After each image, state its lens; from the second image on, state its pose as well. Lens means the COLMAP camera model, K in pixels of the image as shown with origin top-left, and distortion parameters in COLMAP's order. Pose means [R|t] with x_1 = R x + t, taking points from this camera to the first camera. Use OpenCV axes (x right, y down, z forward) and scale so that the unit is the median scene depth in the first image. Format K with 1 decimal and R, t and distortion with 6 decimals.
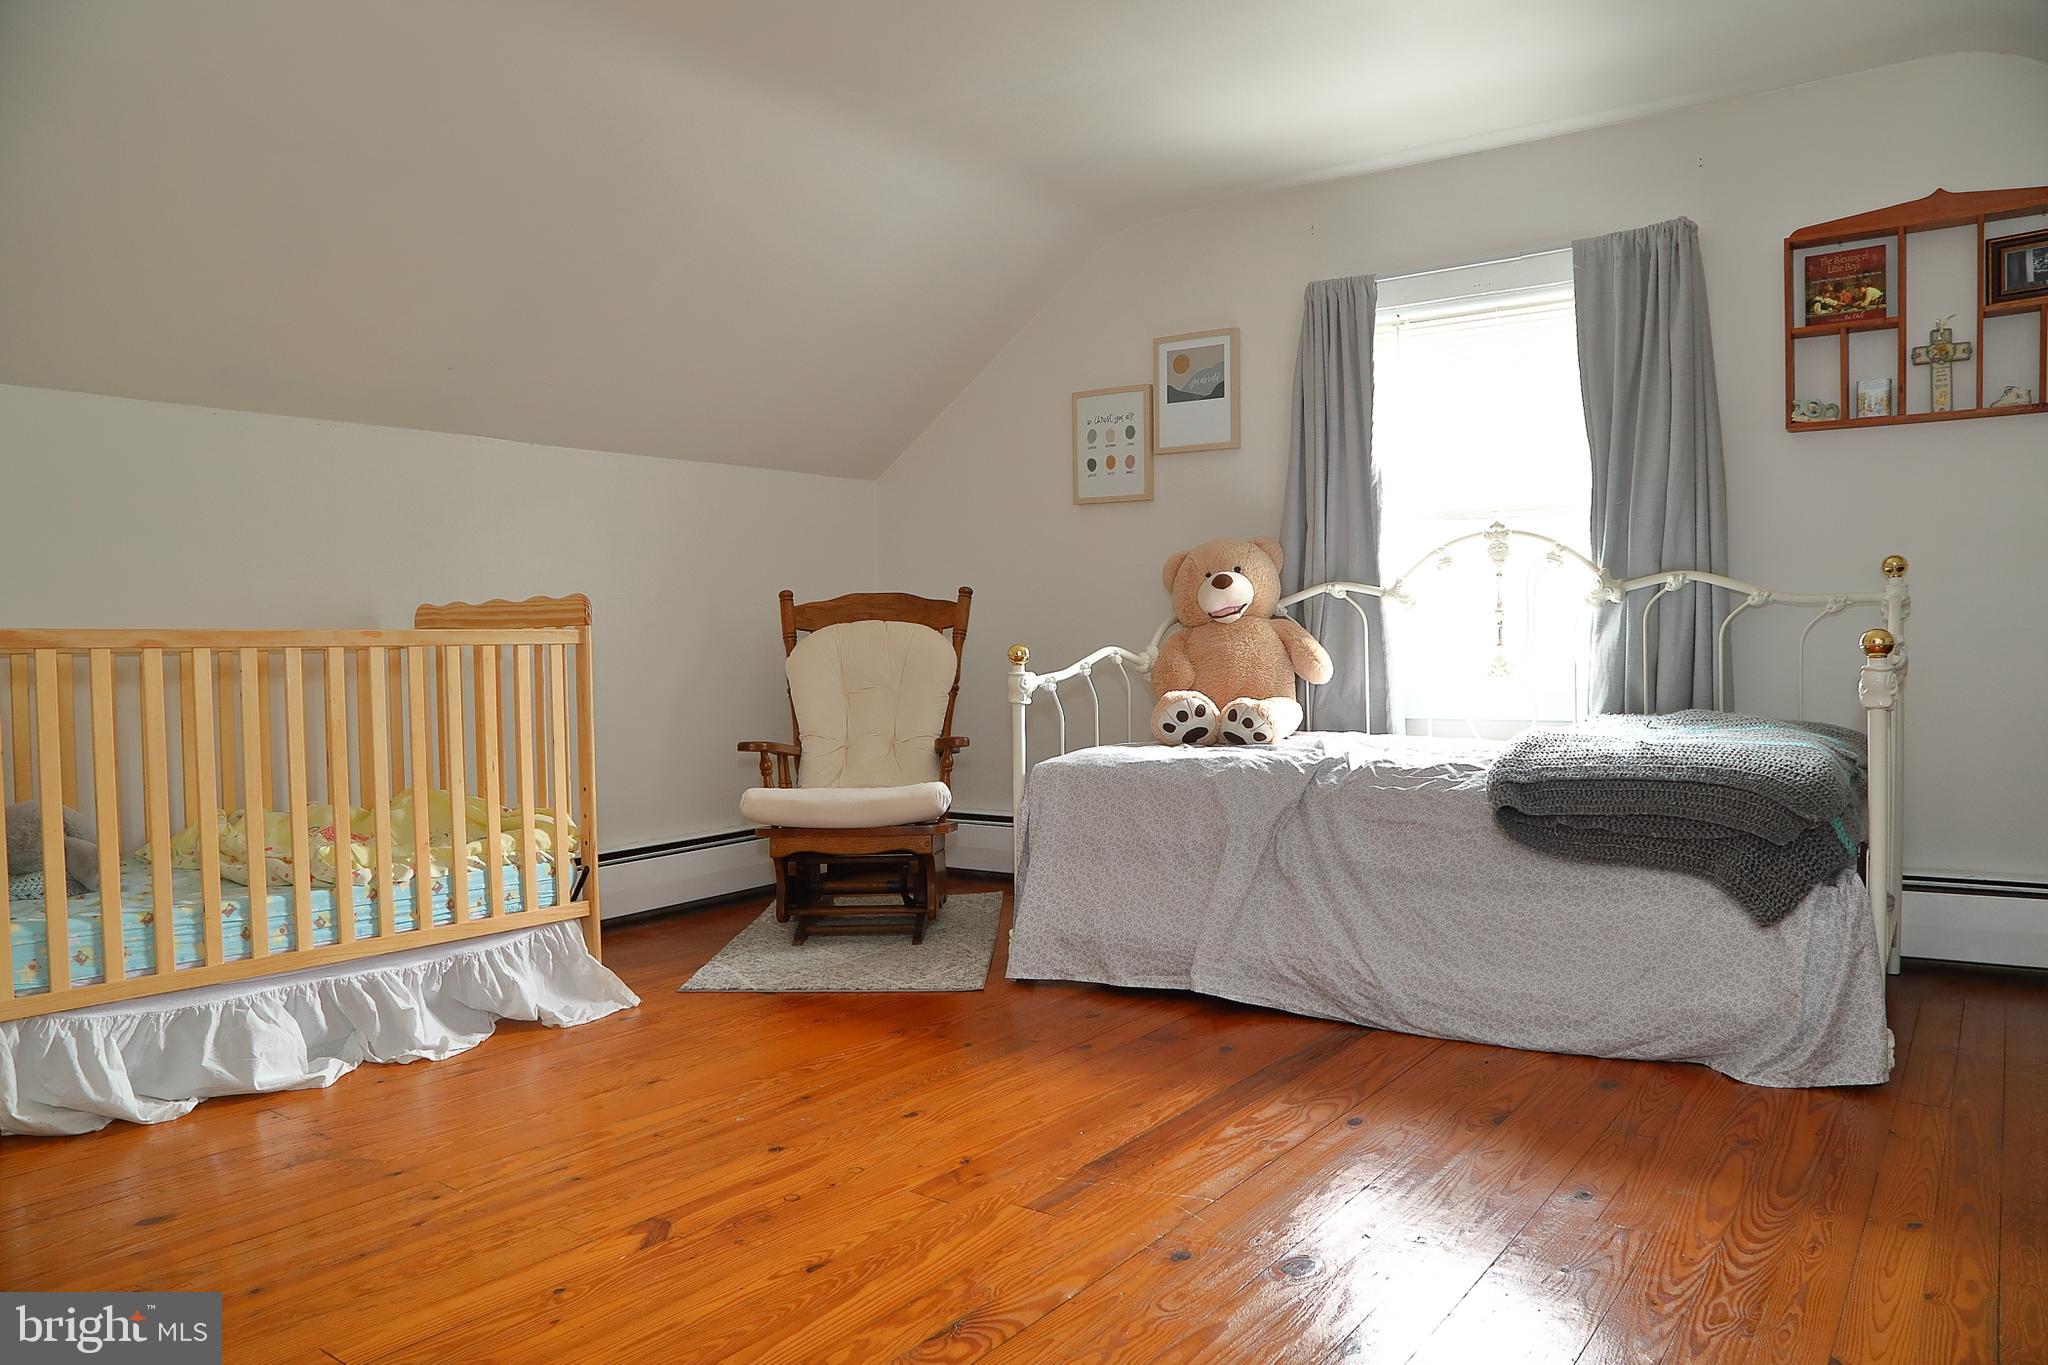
lens RADIAL K [[1434.8, 0, 1034.4], [0, 1434.8, 696.0], [0, 0, 1]] dist [-0.120662, 0.058291]
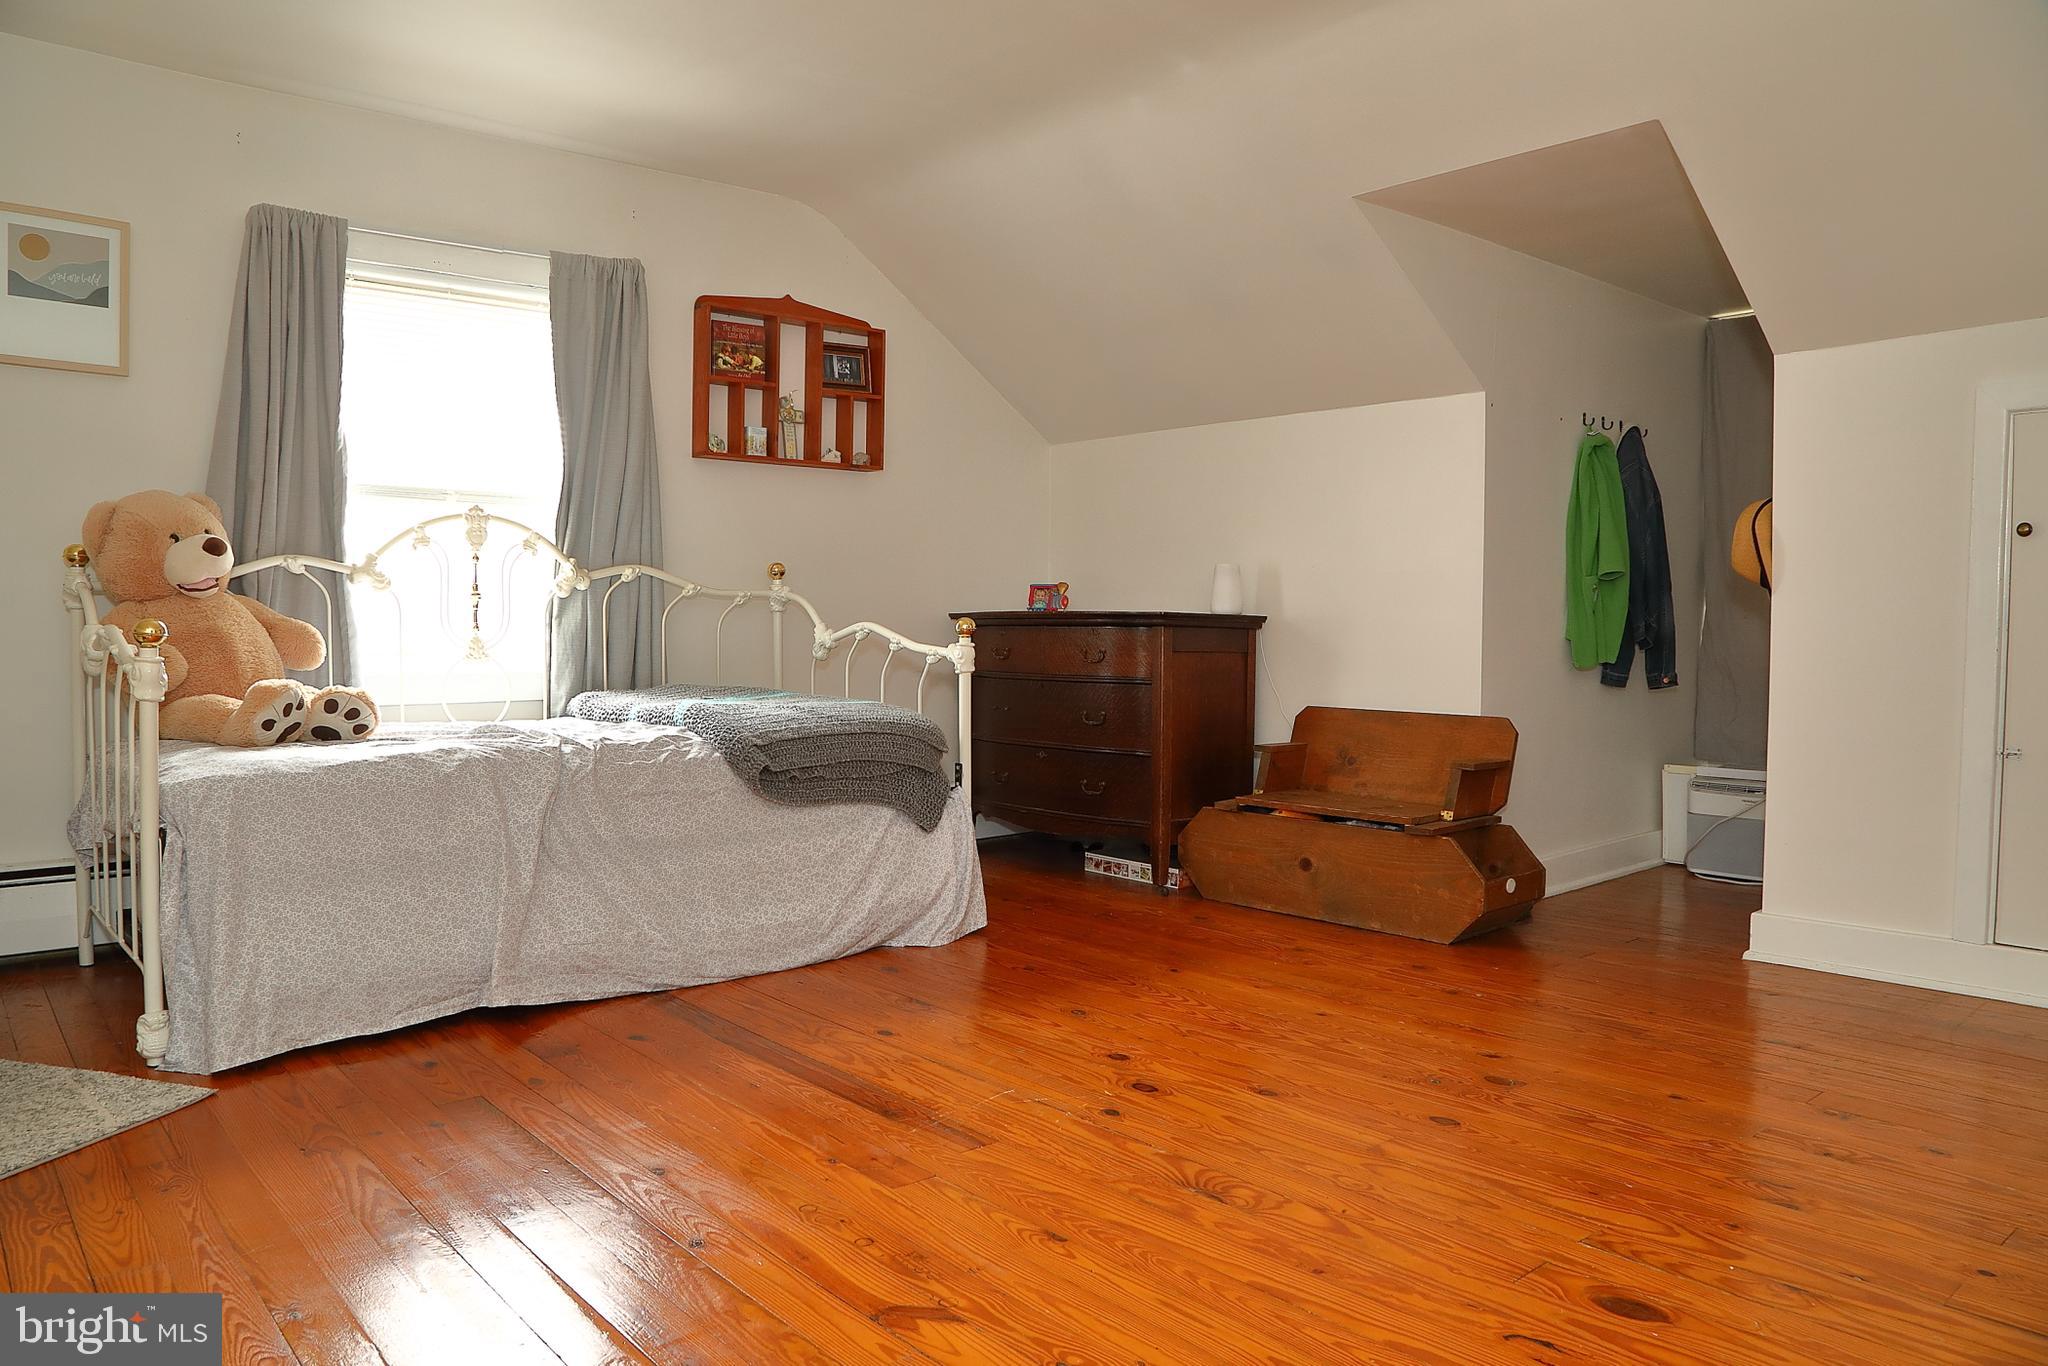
lens RADIAL K [[1434.8, 0, 1034.4], [0, 1434.8, 696.5], [0, 0, 1]] dist [-0.120662, 0.058291]
pose [[0.207748, -0.031280, 0.977682, -0.608985], [0.028070, 0.999268, 0.026006, -0.002292], [-0.977779, 0.022041, 0.208474, 0.430115]]
